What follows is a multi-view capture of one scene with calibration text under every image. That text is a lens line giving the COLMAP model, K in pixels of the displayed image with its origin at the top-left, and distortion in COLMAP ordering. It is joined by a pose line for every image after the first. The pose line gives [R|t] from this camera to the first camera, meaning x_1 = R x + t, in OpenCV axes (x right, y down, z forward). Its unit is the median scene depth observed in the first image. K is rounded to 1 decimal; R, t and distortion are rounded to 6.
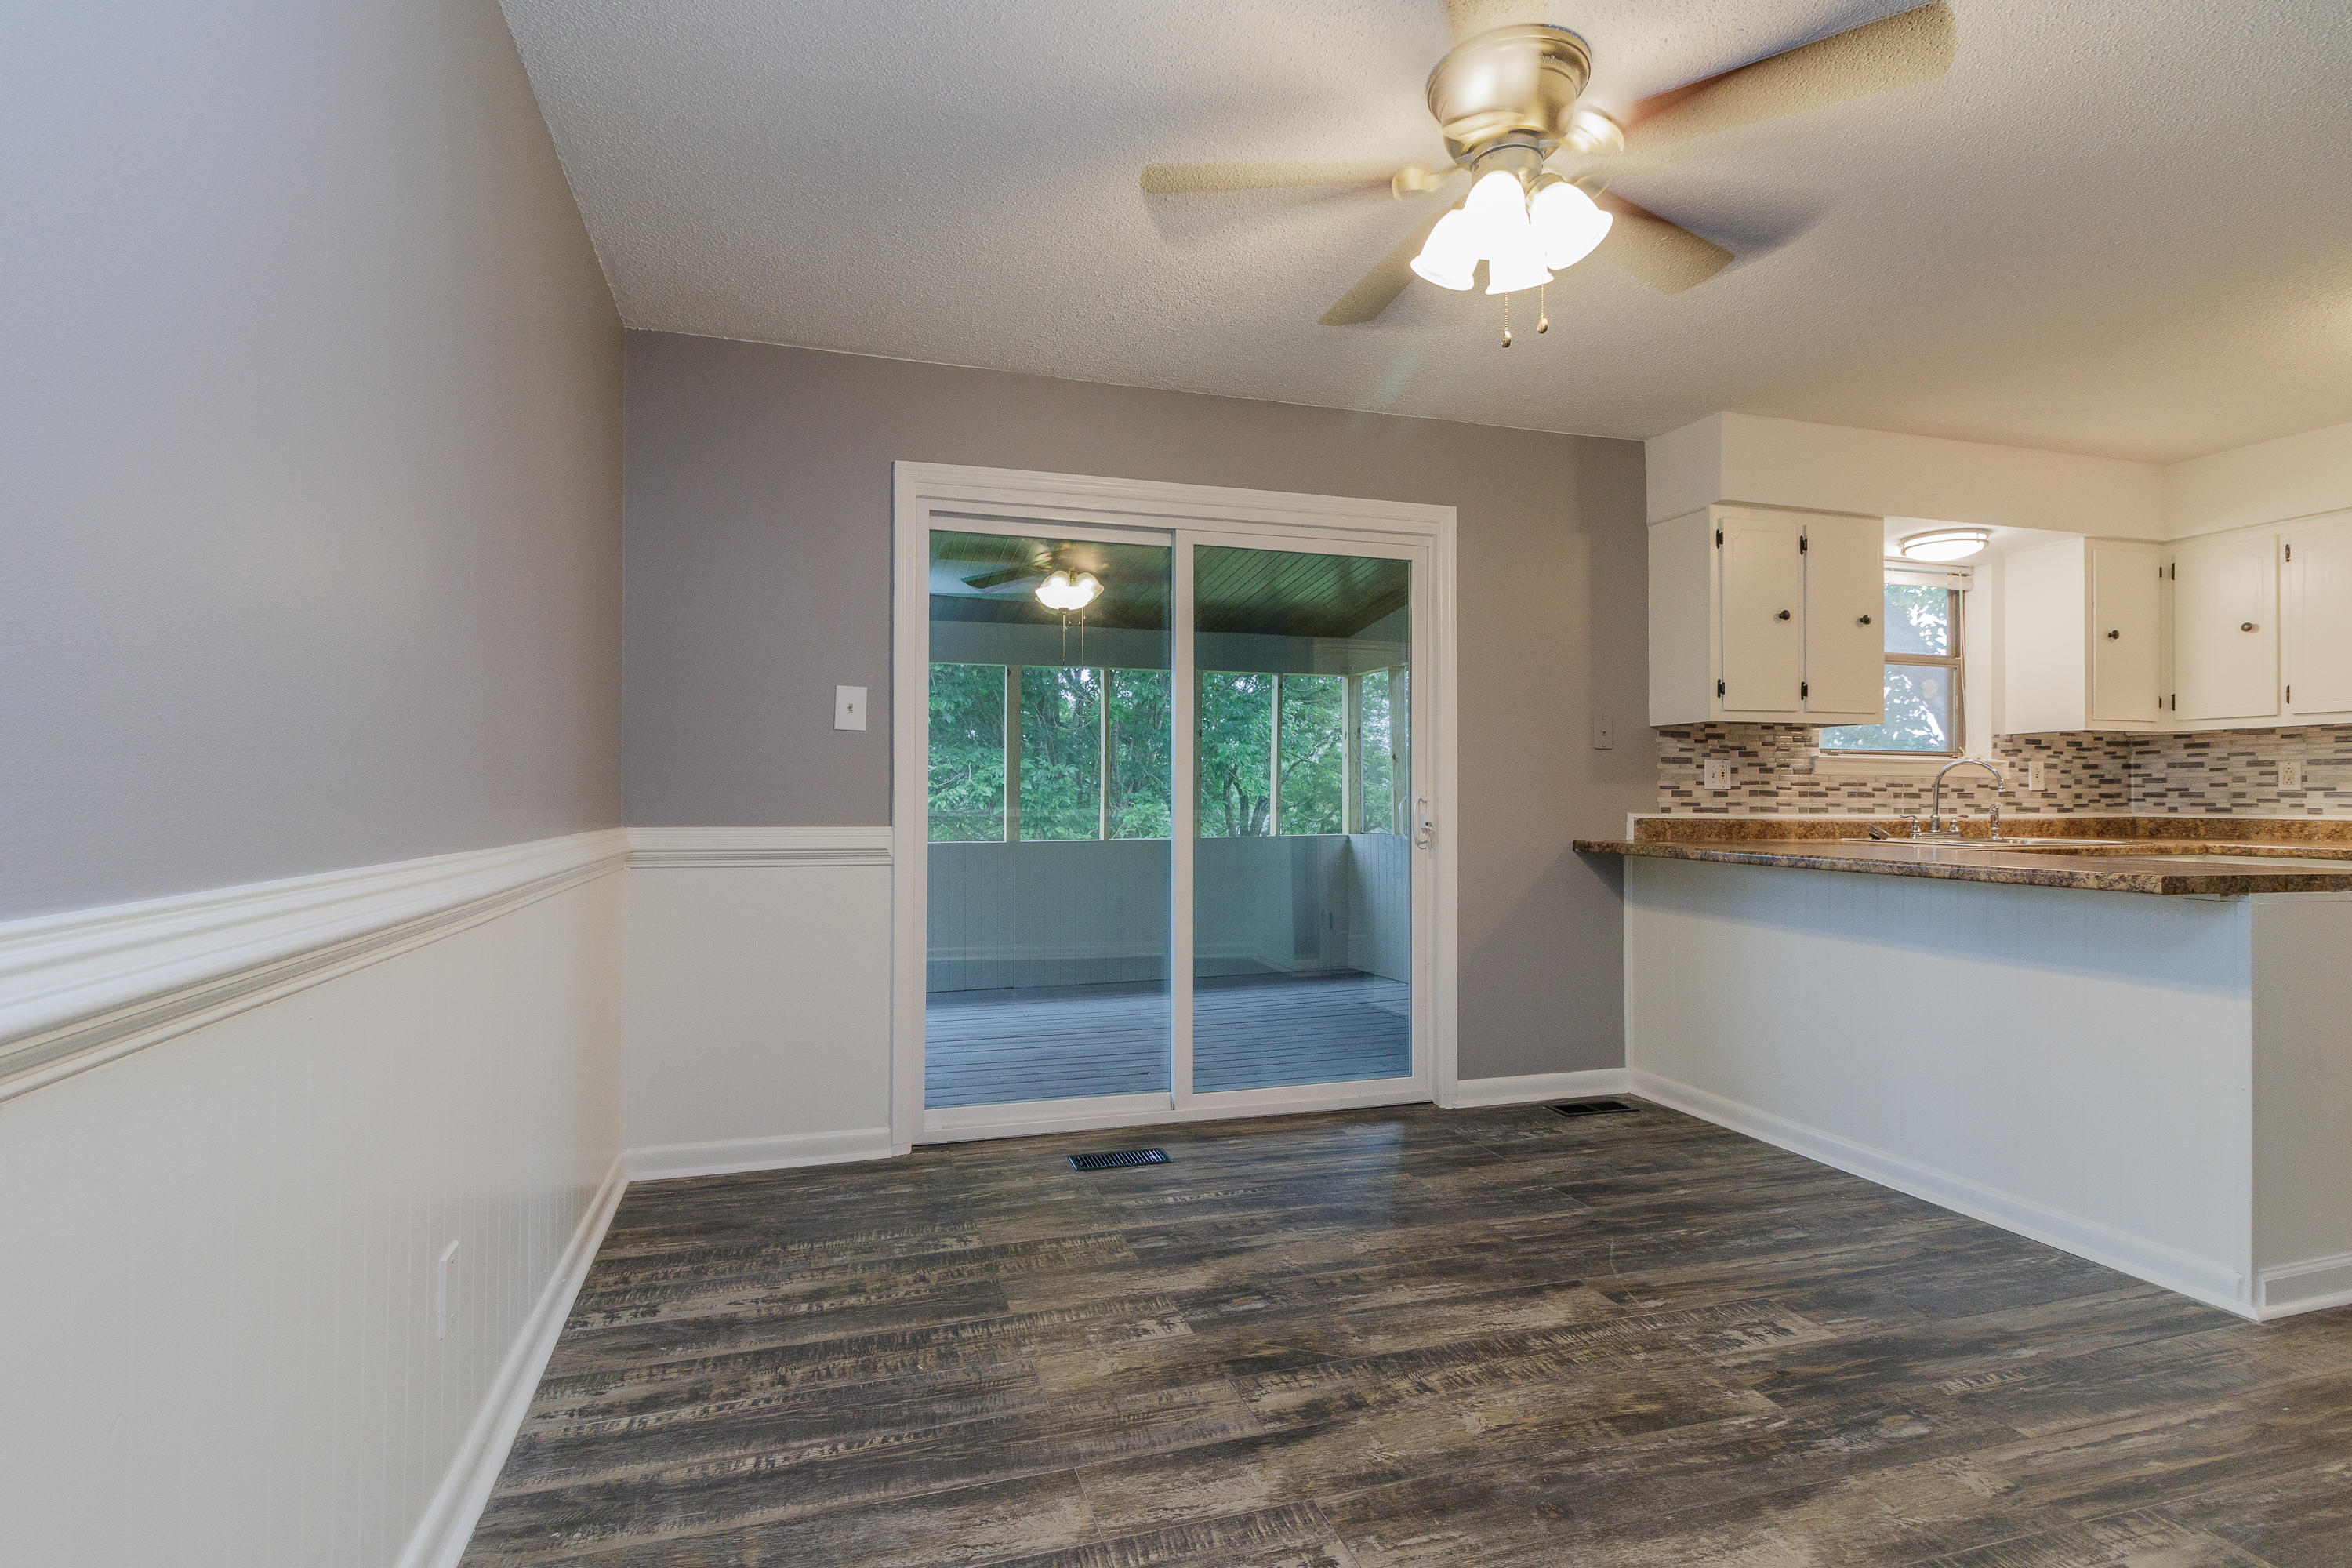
lens RADIAL K [[1095.1, 0, 1148.1], [0, 1095.1, 773.6], [0, 0, 1]] dist [0.001684, 0.000134]
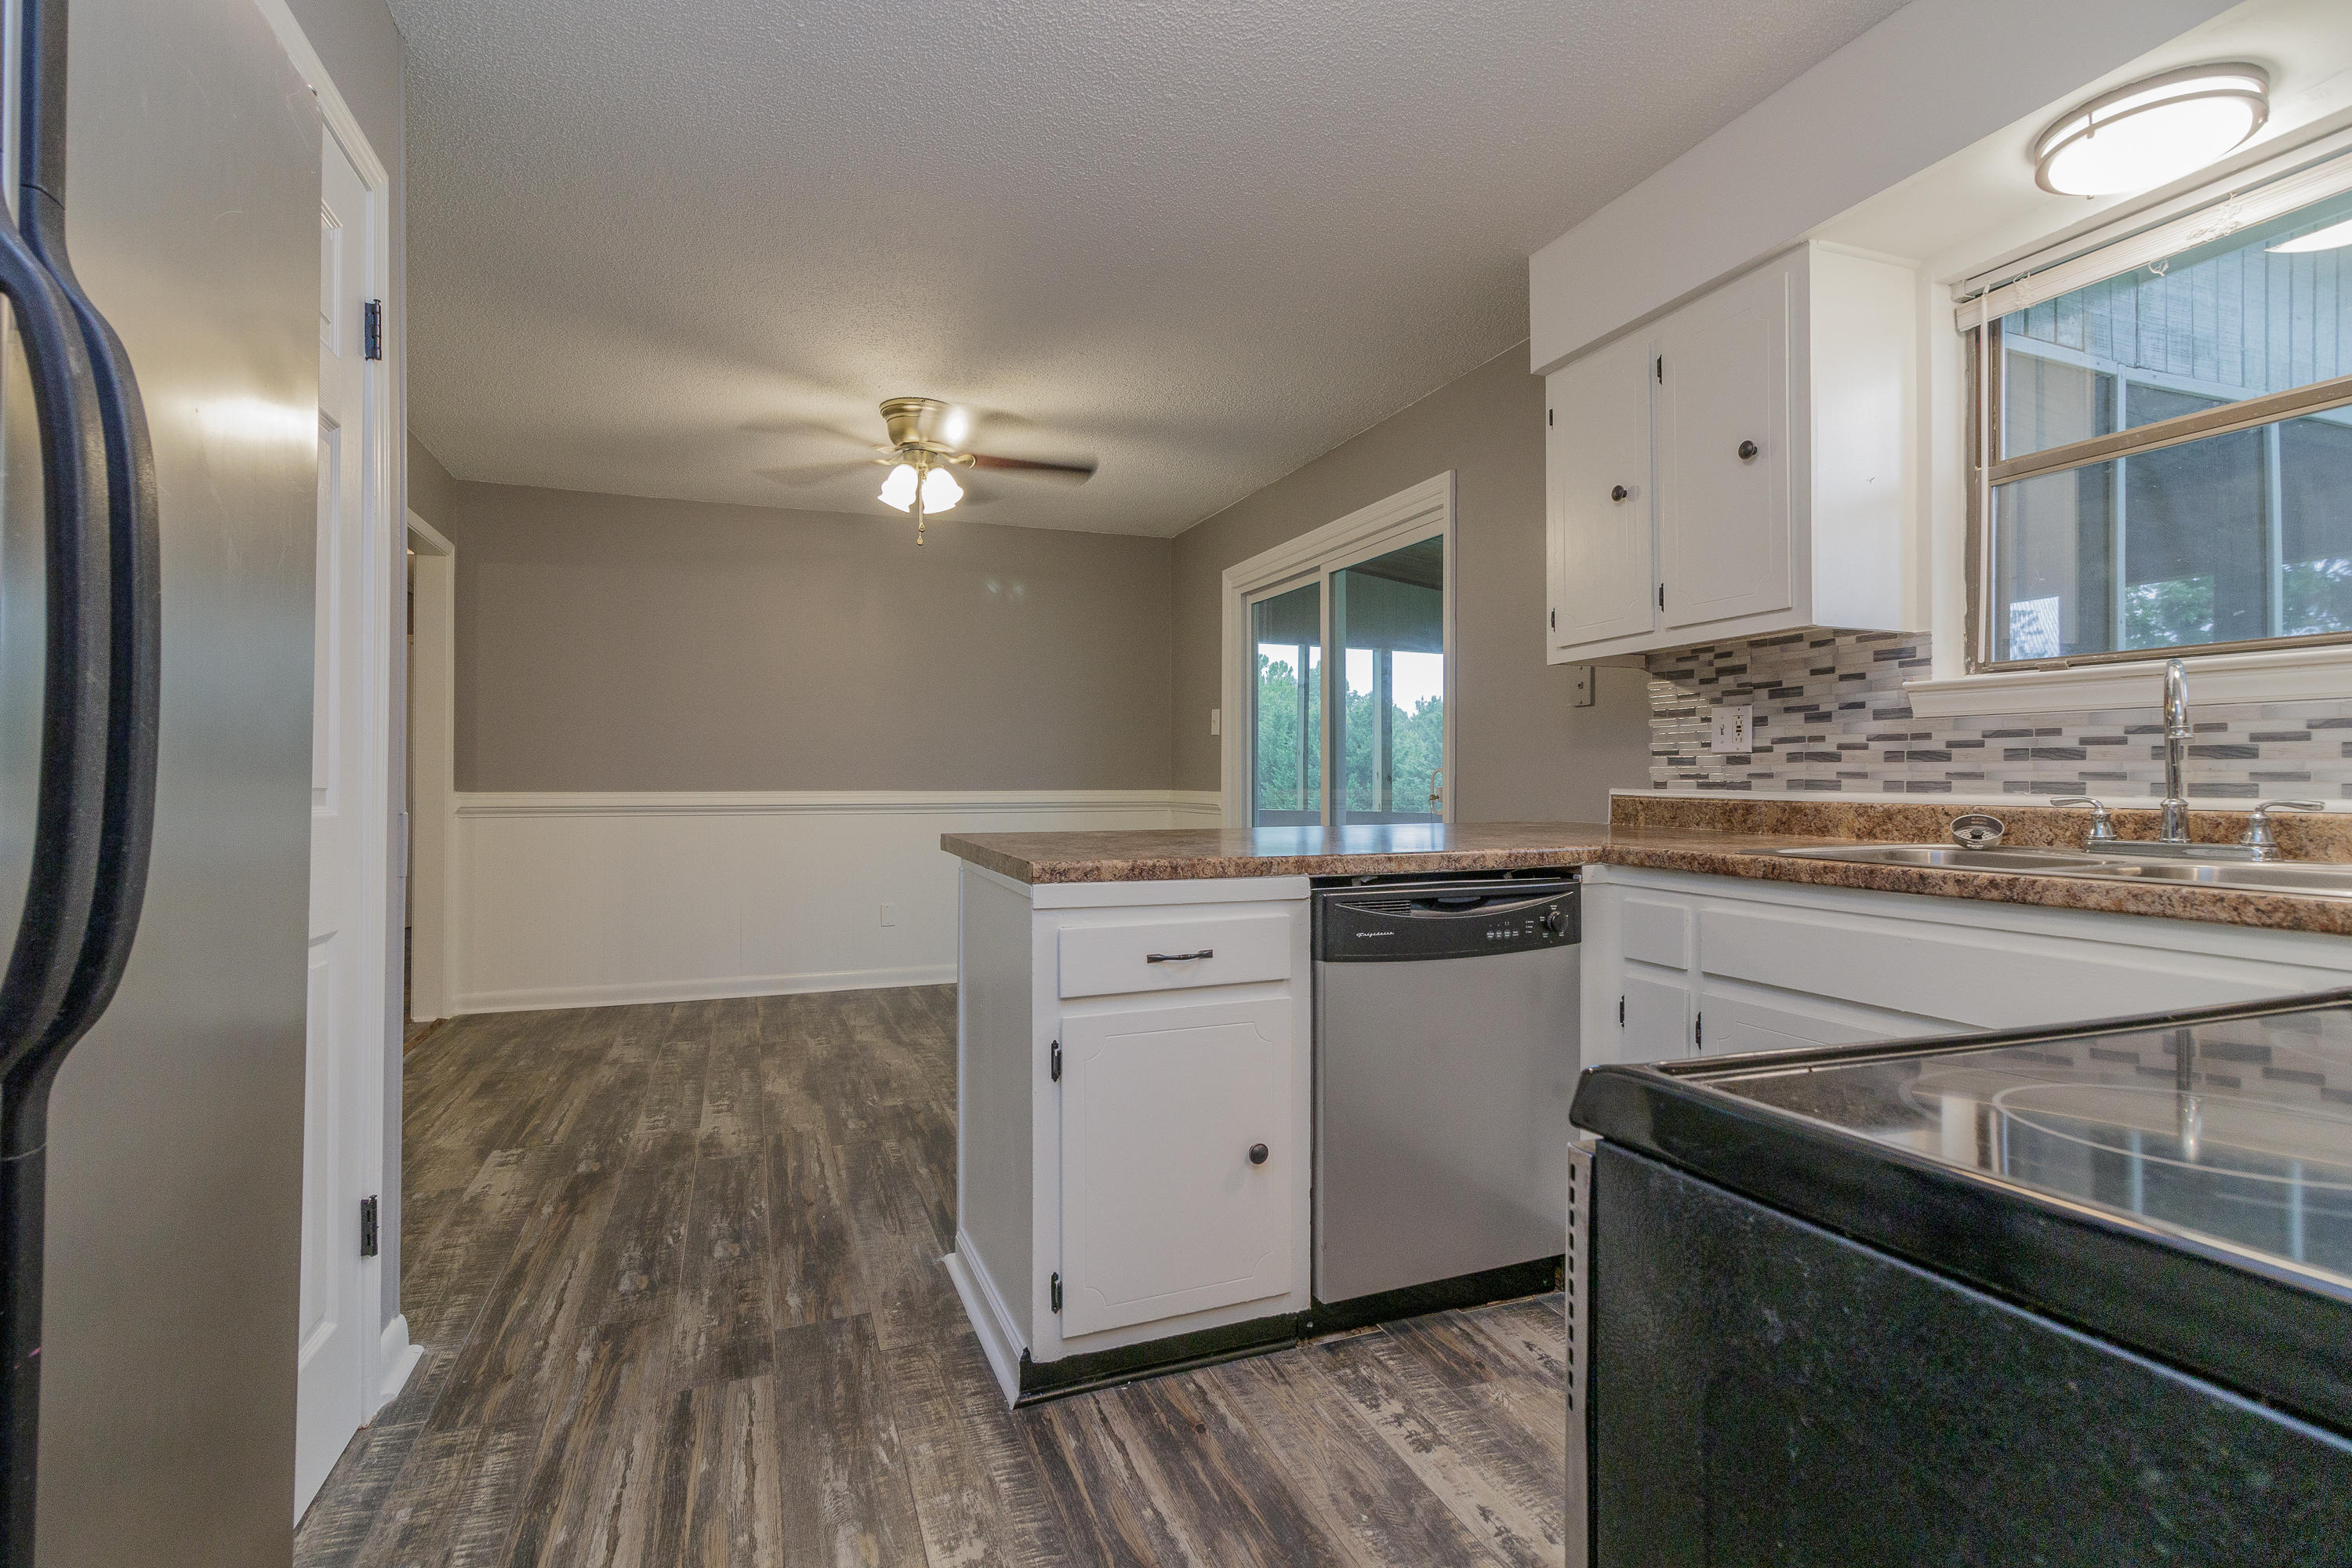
lens RADIAL K [[1095.1, 0, 1148.1], [0, 1095.1, 773.6], [0, 0, 1]] dist [0.001684, 0.000134]
pose [[0.075331, -0.009848, -0.997110, 1.134573], [0.021980, 0.999725, -0.008213, 0.024244], [0.996916, -0.021298, 0.075526, 0.613345]]
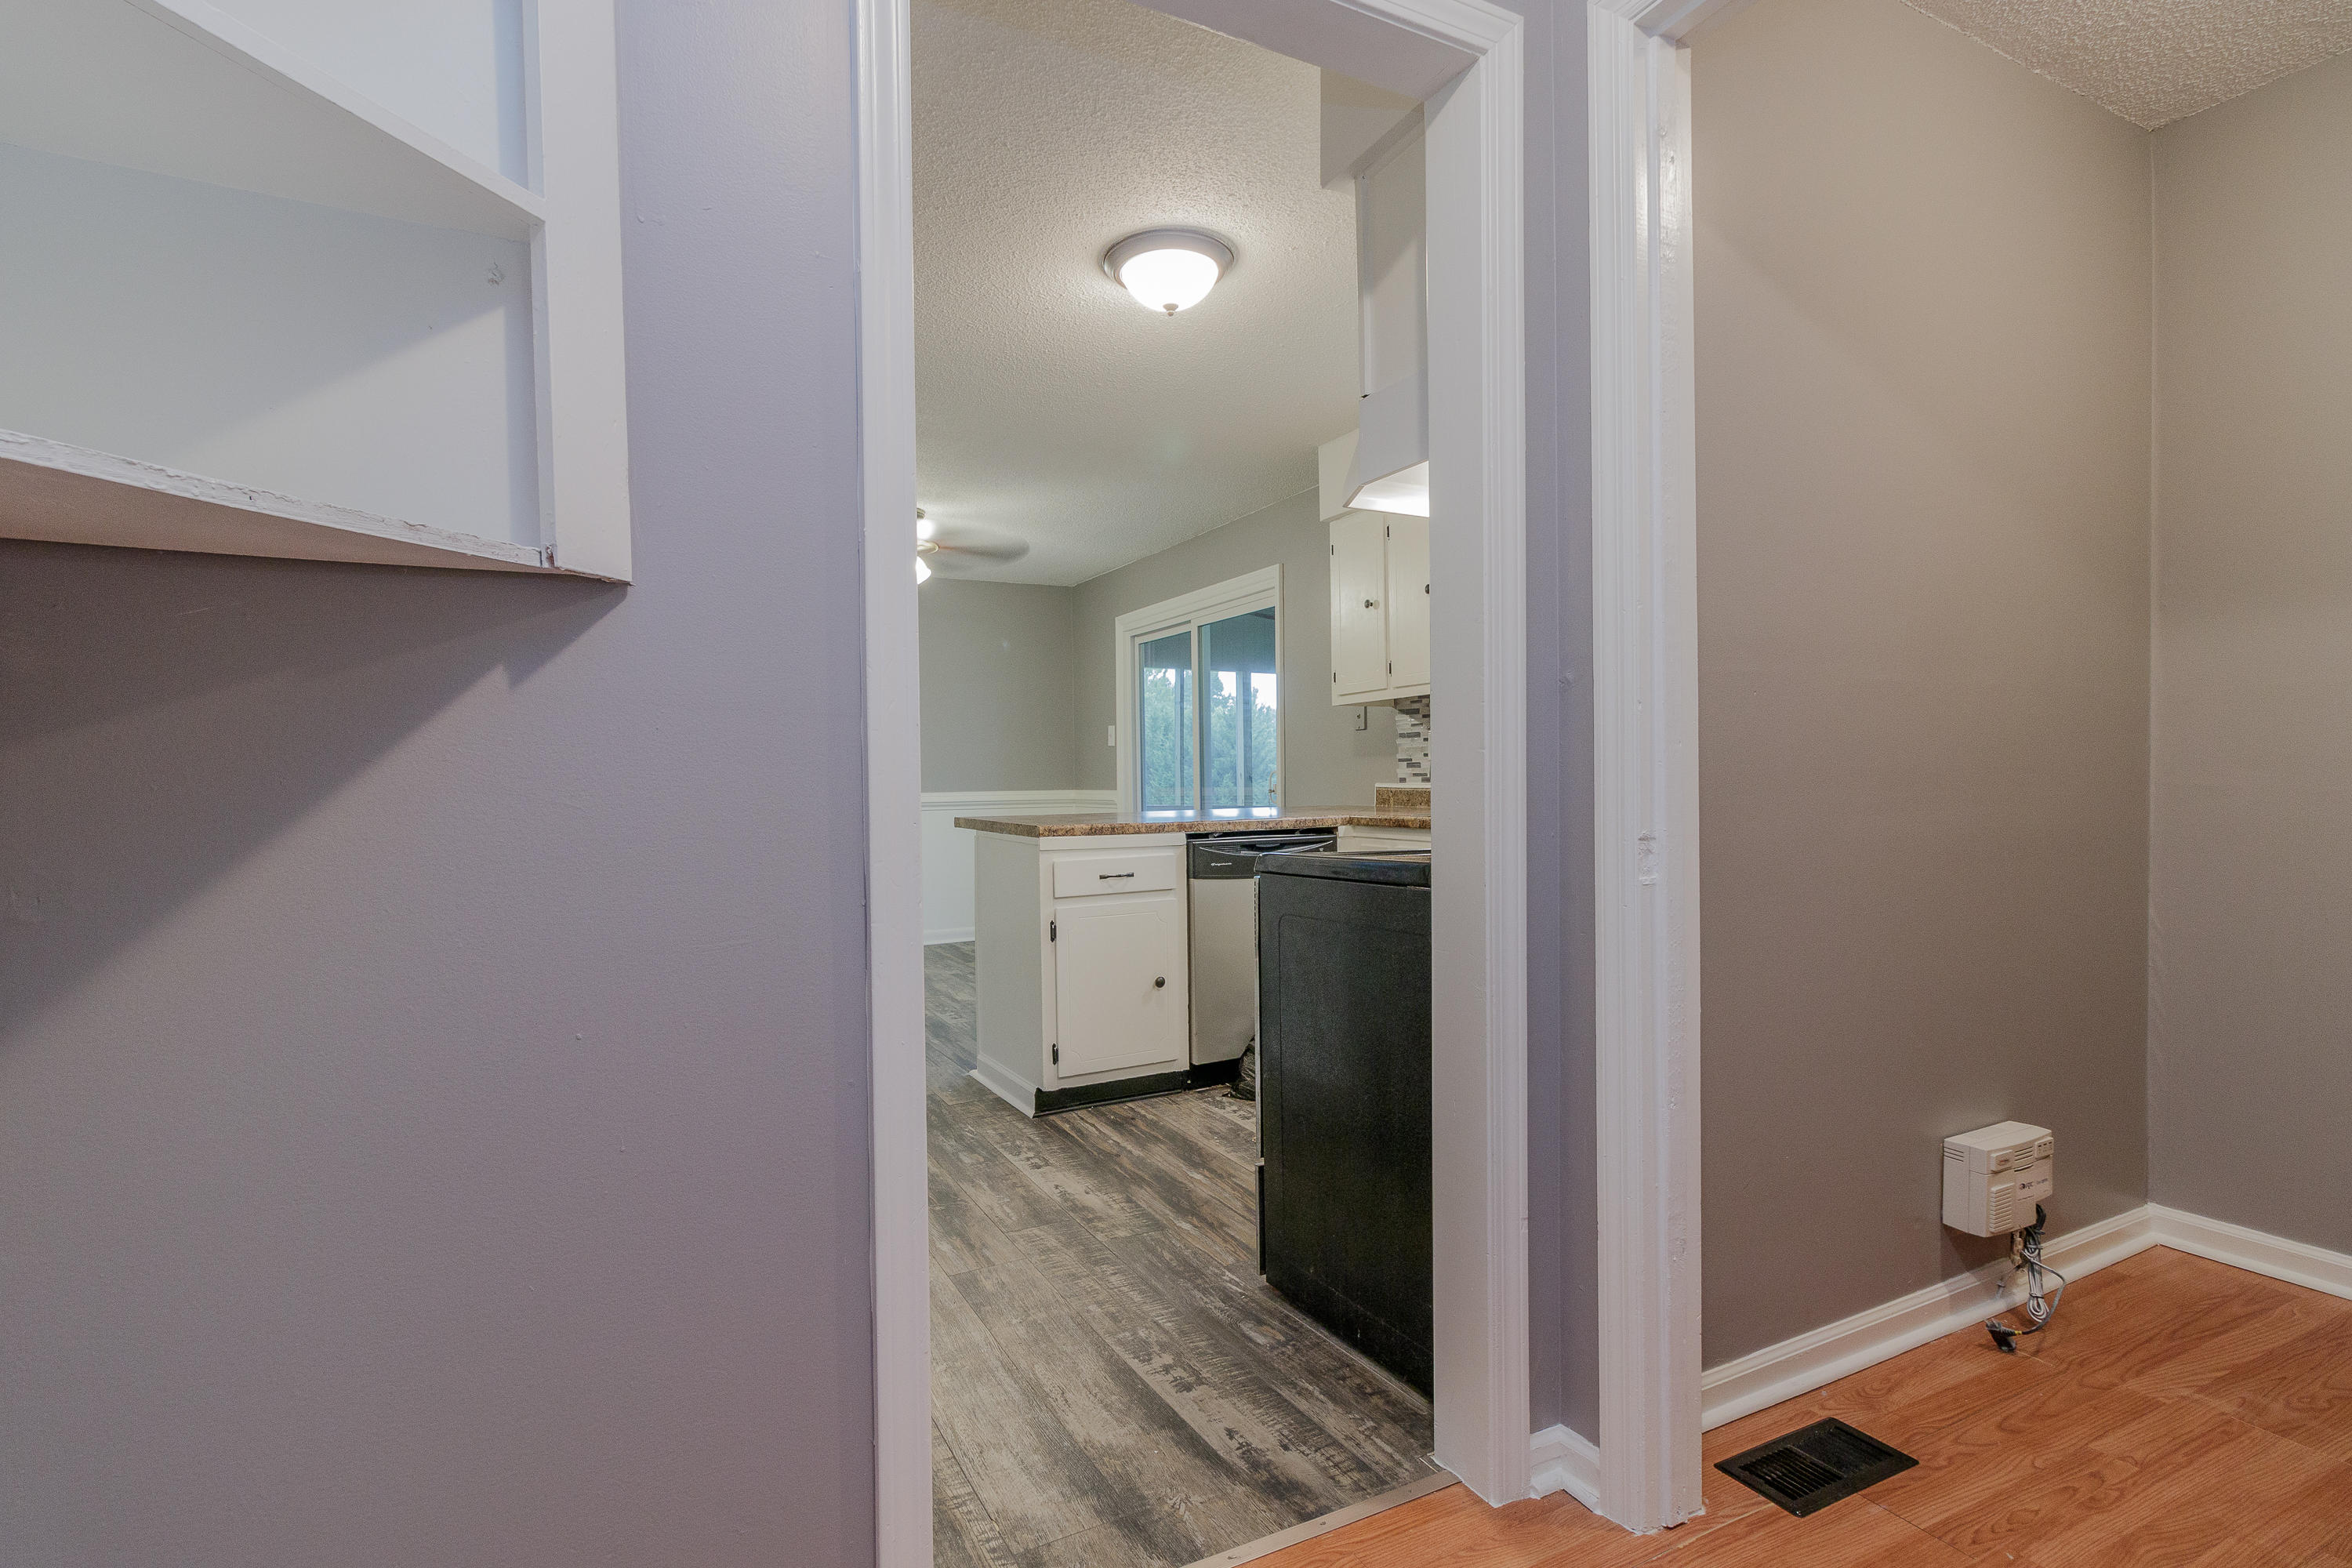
lens RADIAL K [[1087.2, 0, 1158.3], [0, 1087.2, 799.1], [0, 0, 1]] dist [0.000578, -0.000335]
pose [[0.194911, 0.009122, -0.980779, 1.495937], [0.036589, 0.999193, 0.016564, 0.024749], [0.980138, -0.039114, 0.194420, 0.532835]]
